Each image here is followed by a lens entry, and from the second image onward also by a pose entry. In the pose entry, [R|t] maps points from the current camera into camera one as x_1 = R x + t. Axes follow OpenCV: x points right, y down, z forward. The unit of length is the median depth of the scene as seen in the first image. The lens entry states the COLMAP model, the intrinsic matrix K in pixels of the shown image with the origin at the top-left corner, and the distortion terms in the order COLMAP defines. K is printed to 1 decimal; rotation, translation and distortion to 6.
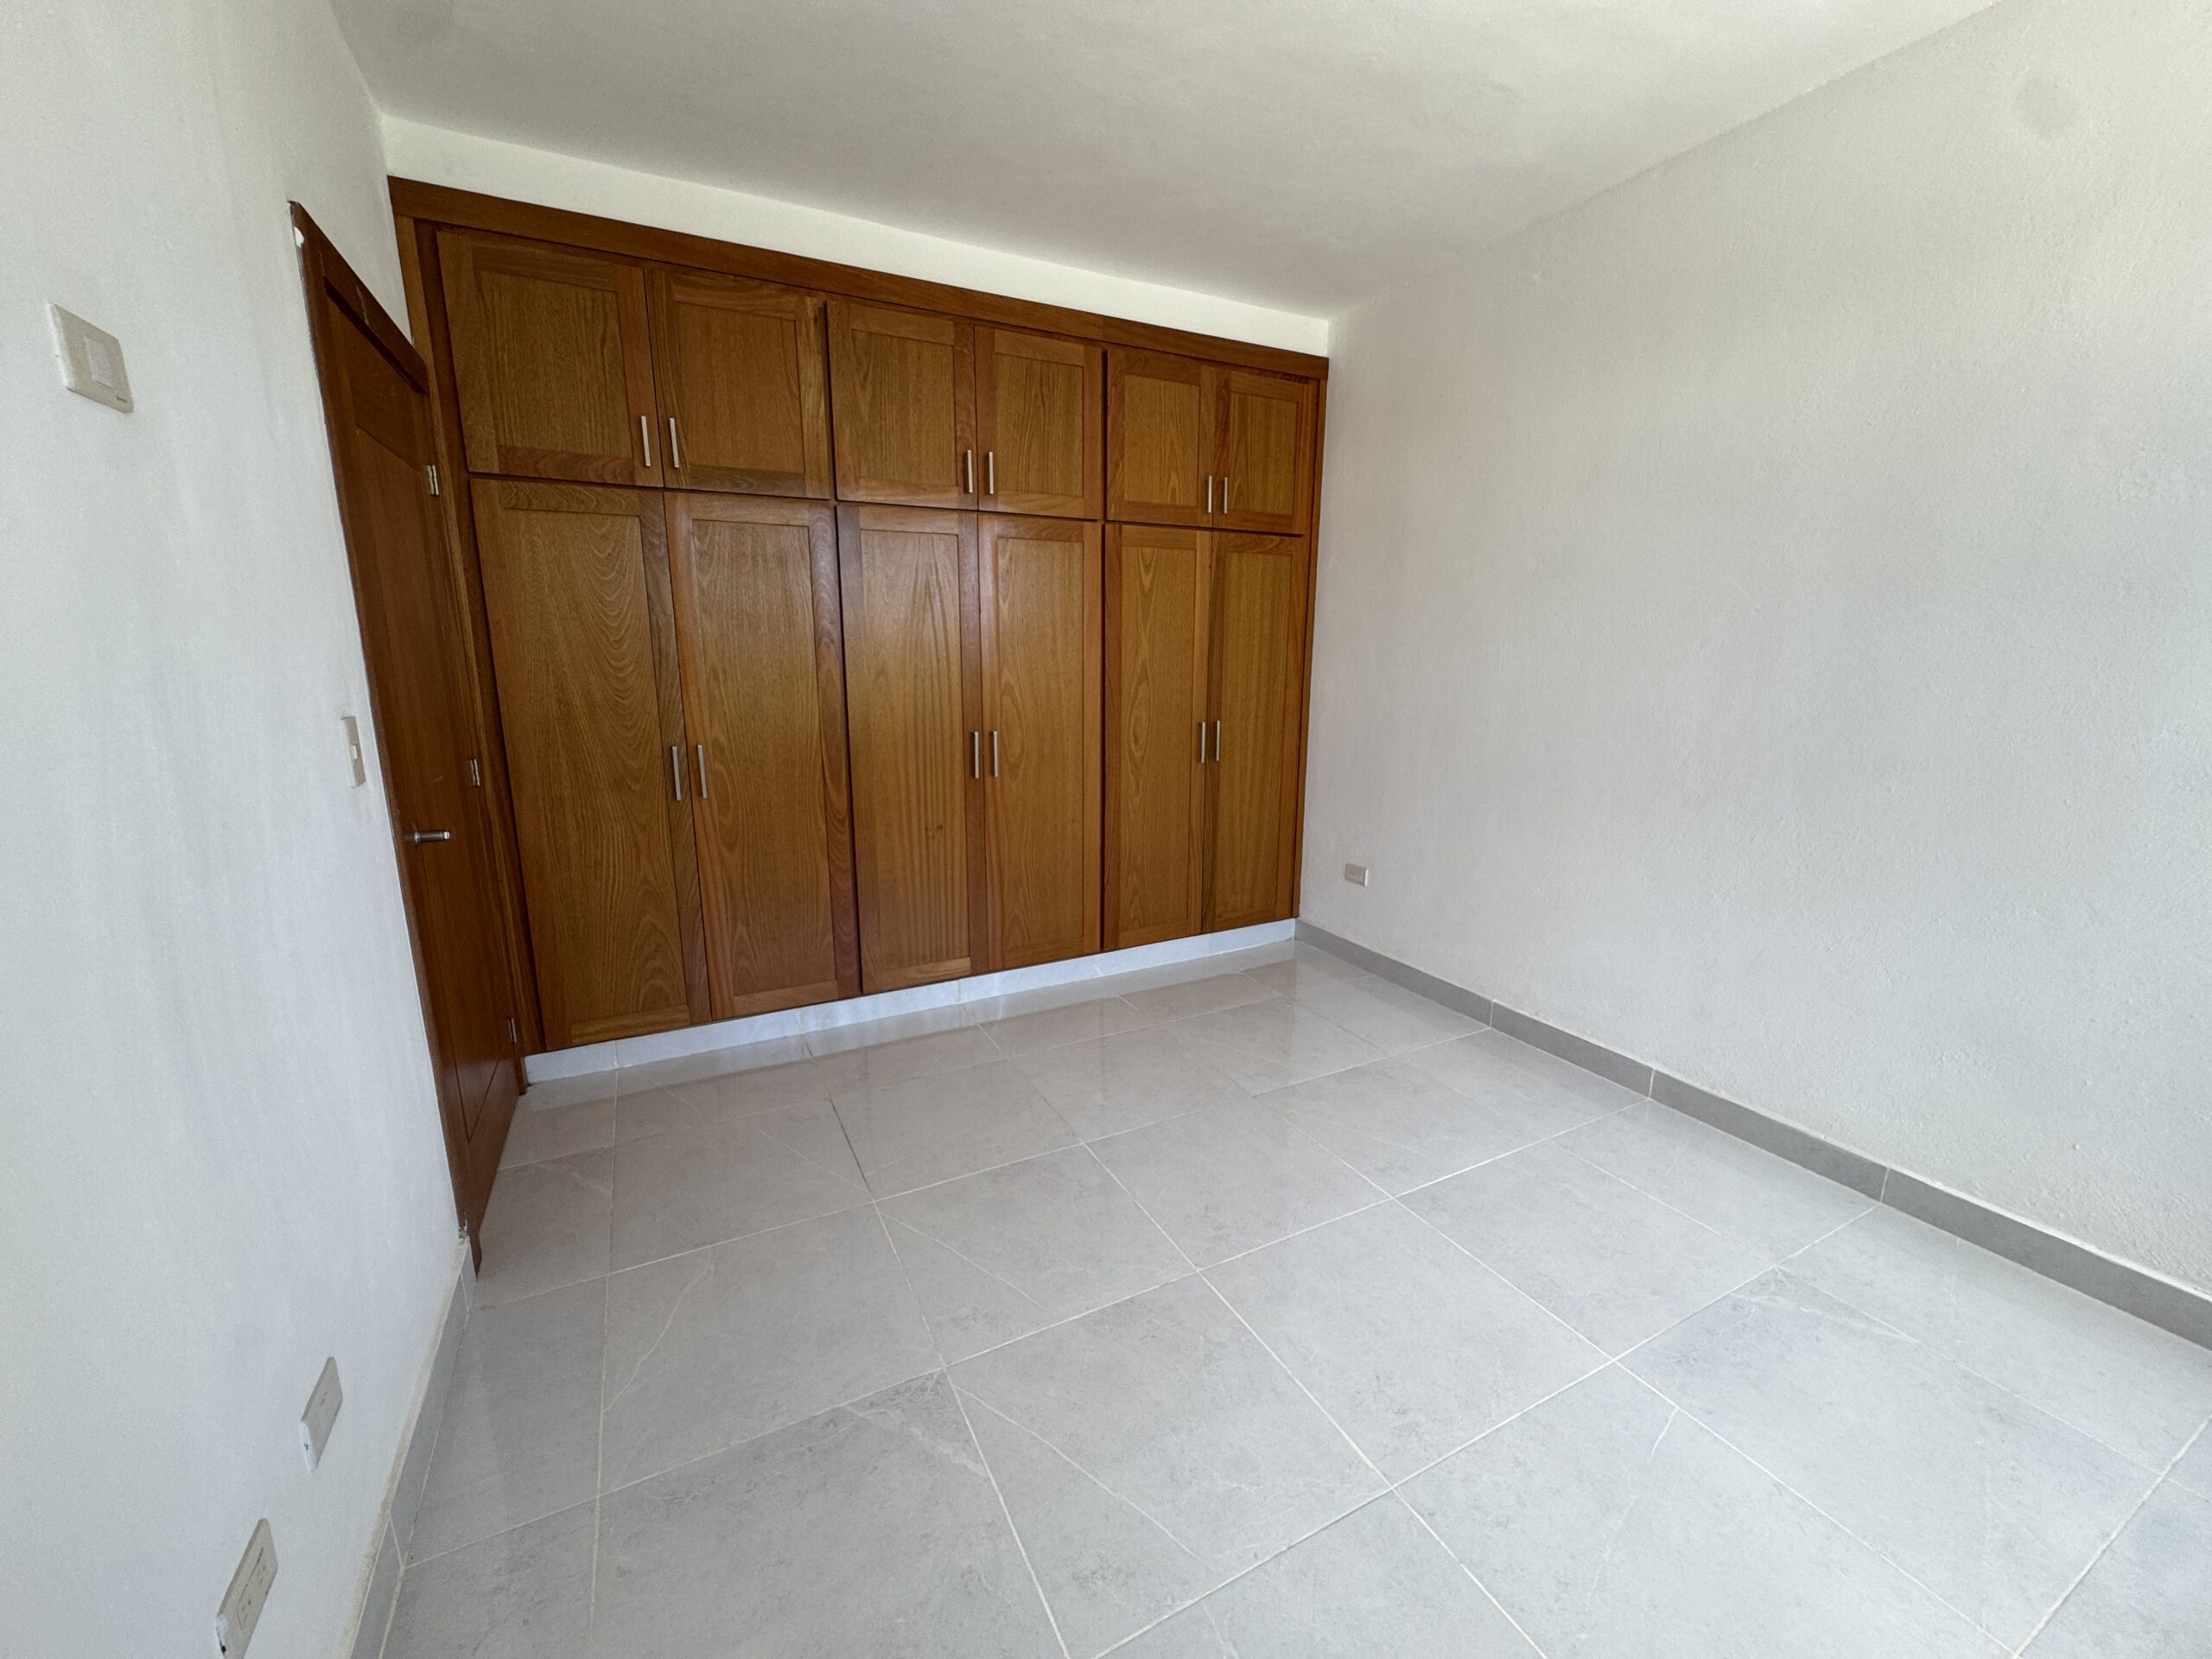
lens RADIAL K [[885.2, 0, 1103.7], [0, 885.2, 835.1], [0, 0, 1]] dist [-0.004003, 0.000150]
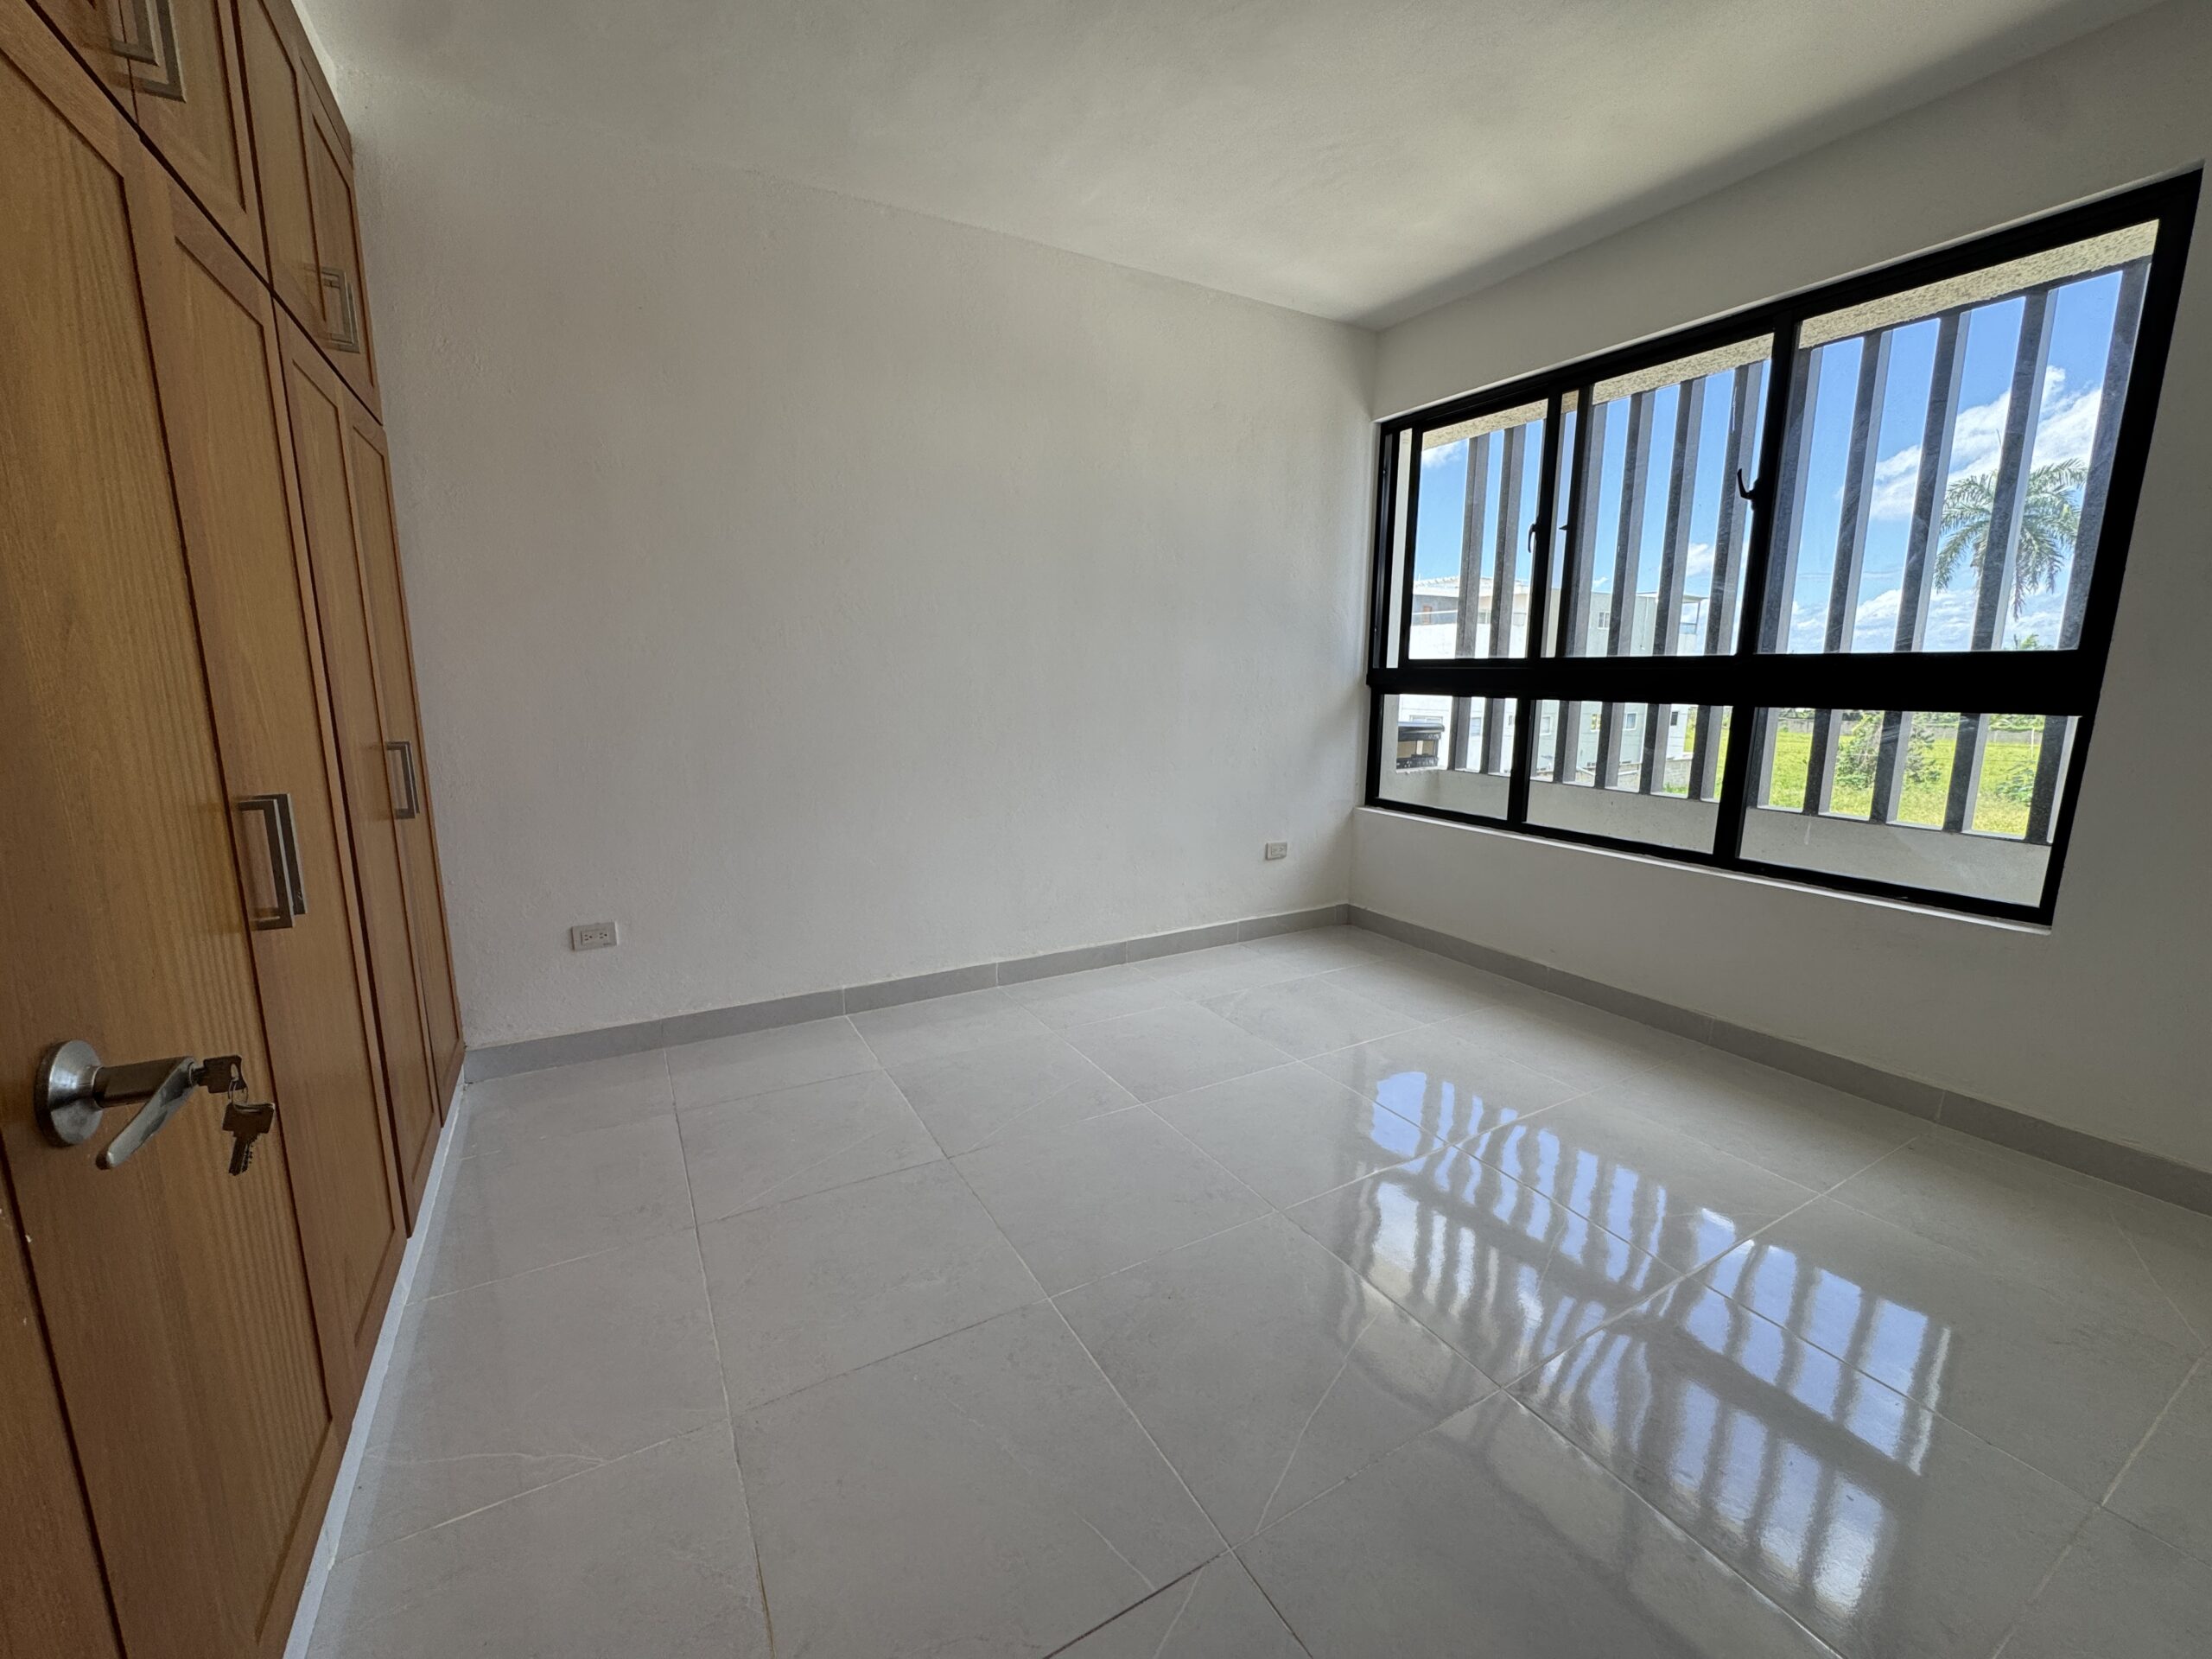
lens RADIAL K [[885.2, 0, 1105.3], [0, 885.2, 818.2], [0, 0, 1]] dist [-0.004003, 0.000150]
pose [[-0.037536, -0.175224, 0.983813, -0.564768], [0.198181, 0.963646, 0.179193, -0.126778], [-0.979446, 0.201699, -0.001446, 0.744338]]
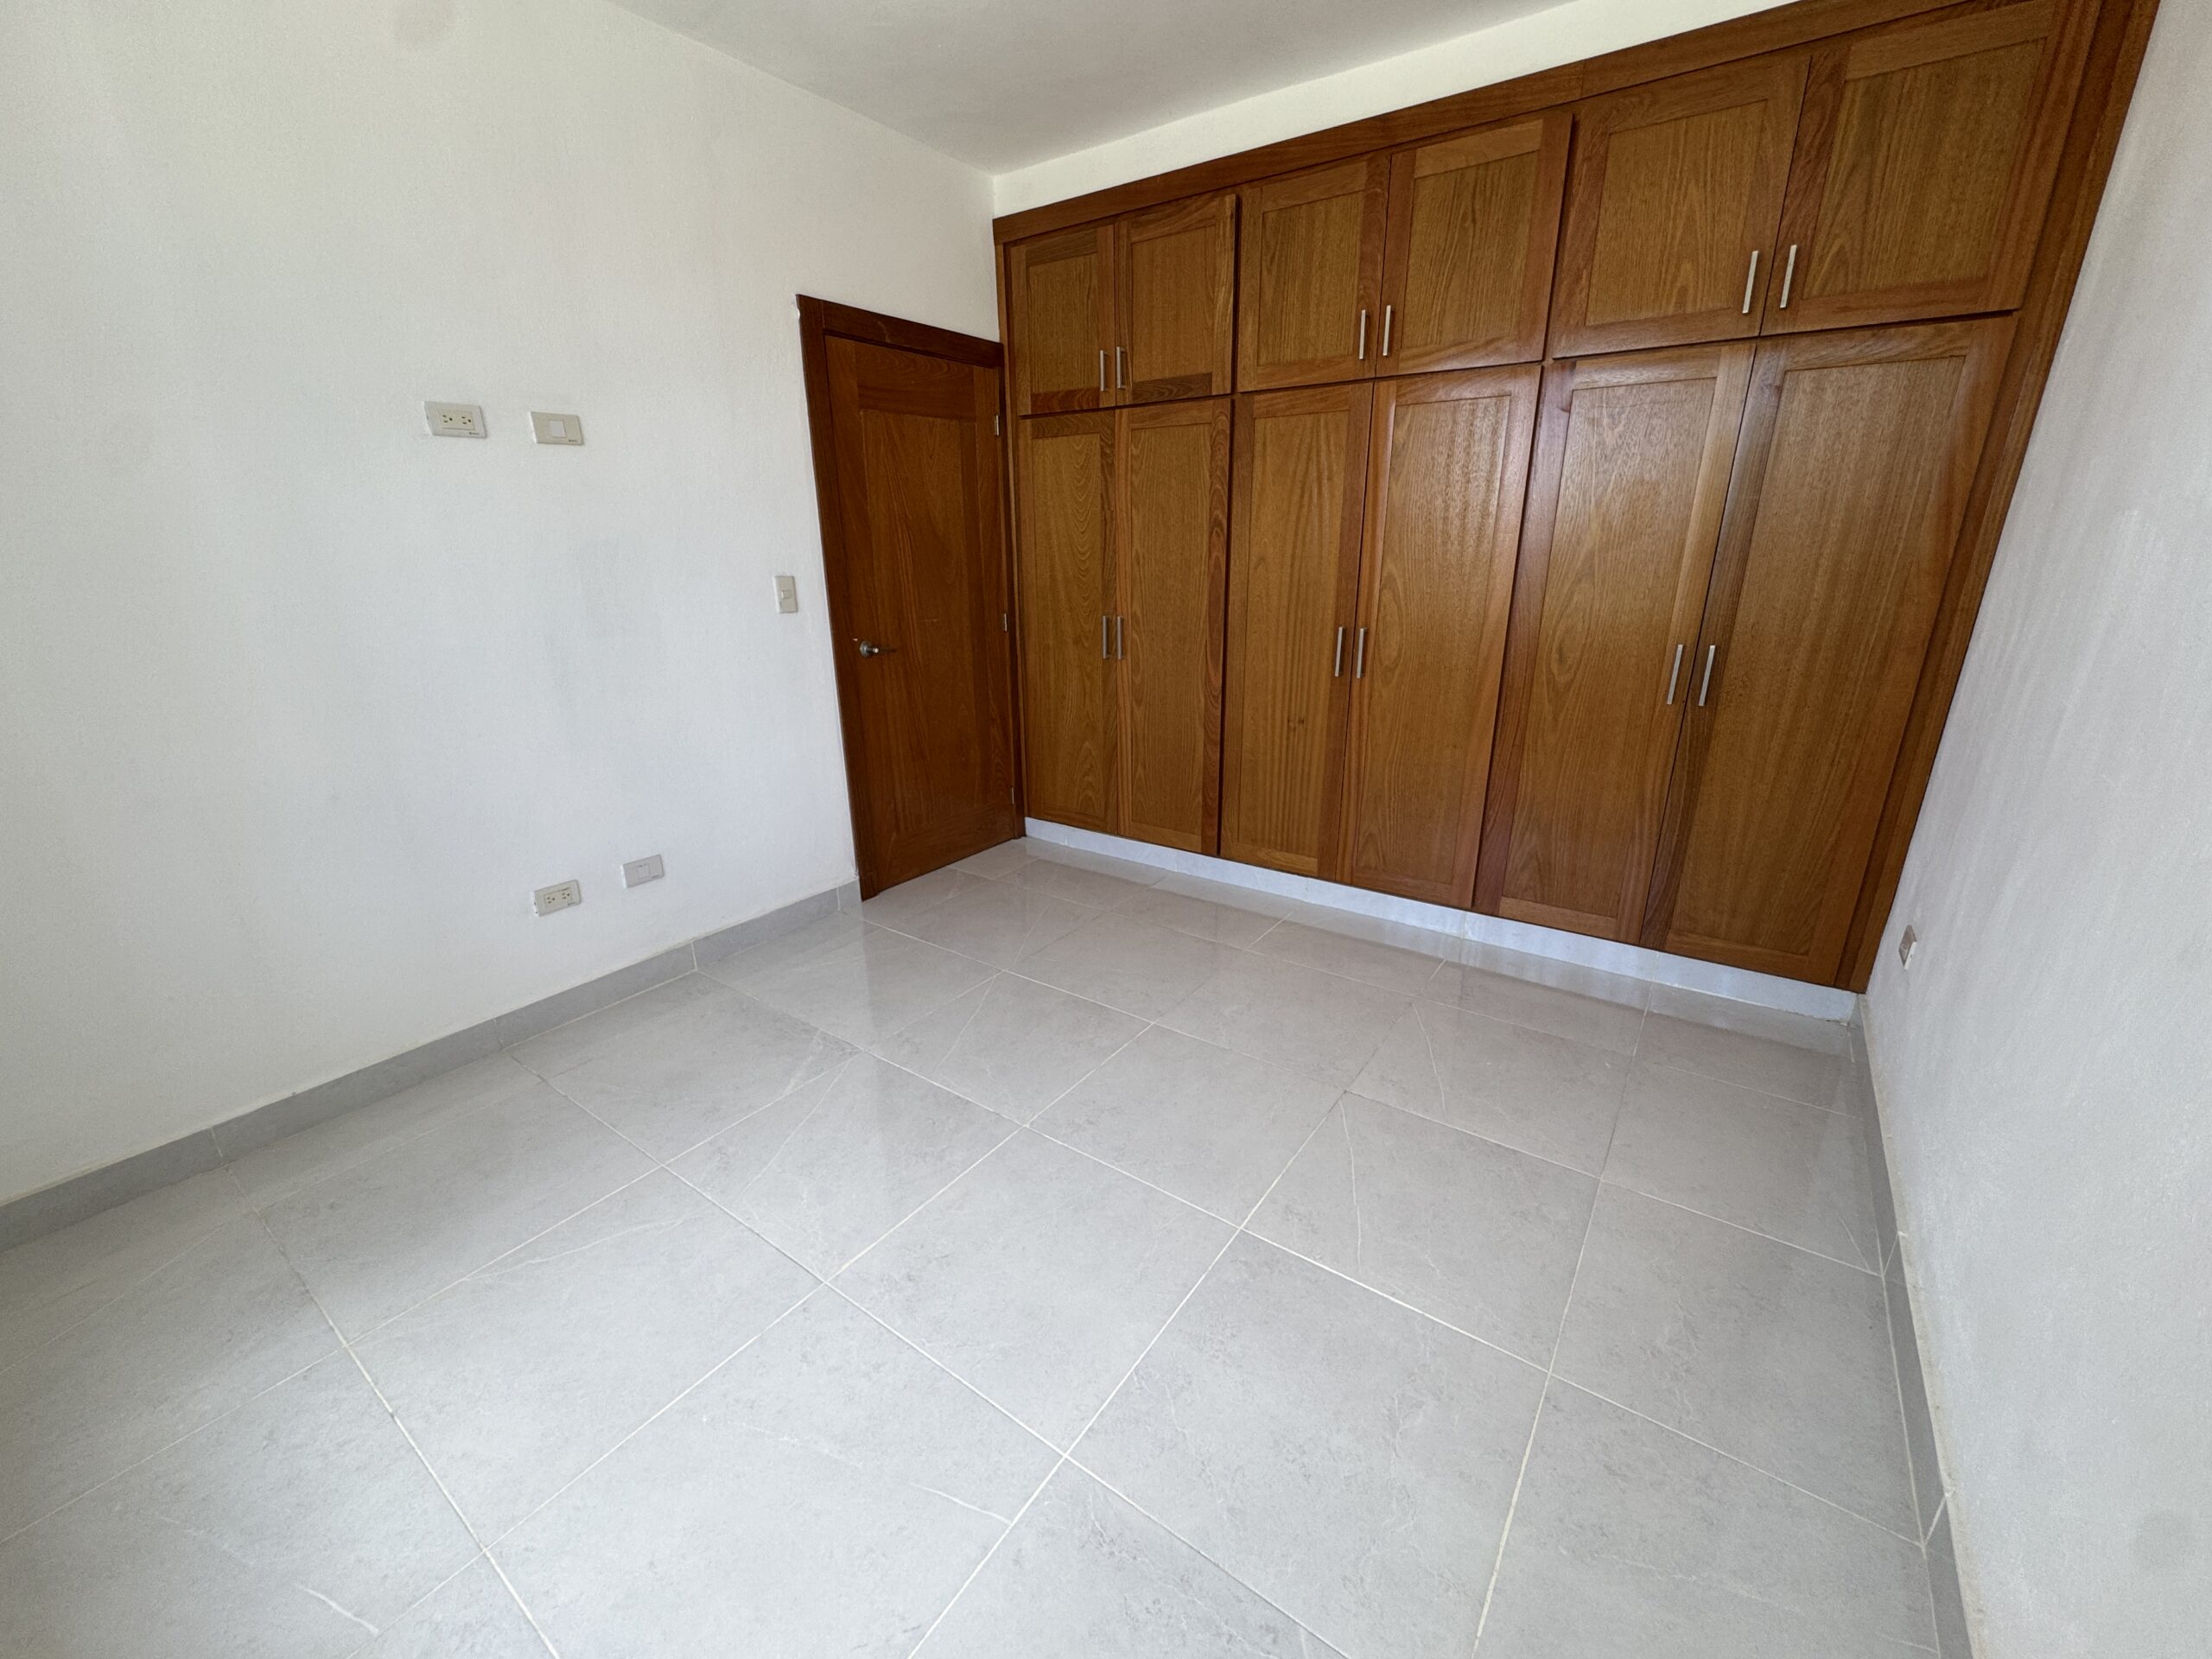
lens RADIAL K [[885.2, 0, 1104.0], [0, 885.2, 834.2], [0, 0, 1]] dist [-0.004003, 0.000150]
pose [[0.452628, 0.277026, -0.847576, 0.652508], [-0.178575, 0.959423, 0.218218, -0.070584], [0.873636, 0.052584, 0.483731, 0.362145]]
